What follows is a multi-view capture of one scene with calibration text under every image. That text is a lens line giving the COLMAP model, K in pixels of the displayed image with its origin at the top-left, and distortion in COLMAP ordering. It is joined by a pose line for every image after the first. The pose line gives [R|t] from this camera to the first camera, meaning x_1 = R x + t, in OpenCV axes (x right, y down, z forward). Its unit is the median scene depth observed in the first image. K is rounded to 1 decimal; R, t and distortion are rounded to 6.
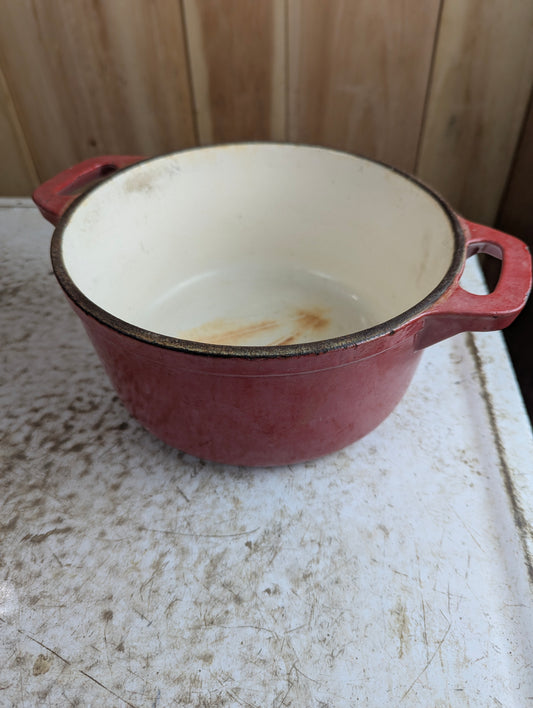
lens RADIAL K [[489.6, 0, 266.5], [0, 489.6, 354.0], [0, 0, 1]] dist [-0.000192, -0.001398]
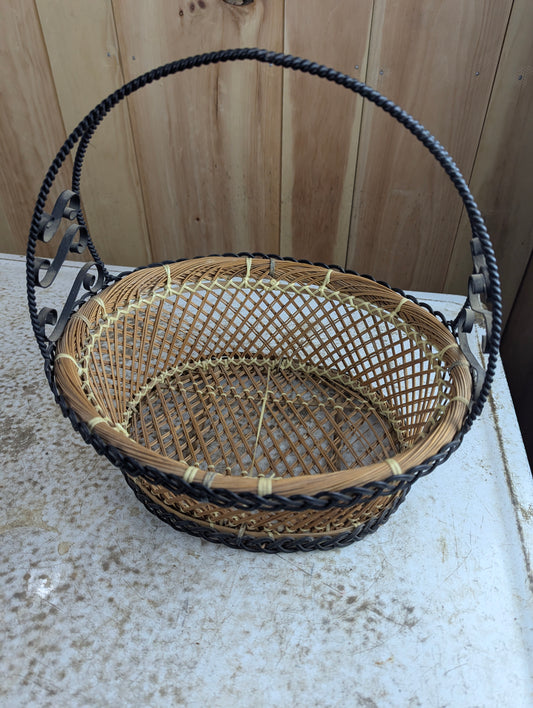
lens RADIAL K [[488.7, 0, 266.6], [0, 488.7, 362.0], [0, 0, 1]] dist [0.092018, -0.085925]
pose [[0.996663, 0.074725, -0.032852, -0.297419], [-0.076856, 0.994632, -0.069287, 0.044011], [0.027498, 0.071581, 0.997056, -0.731427]]
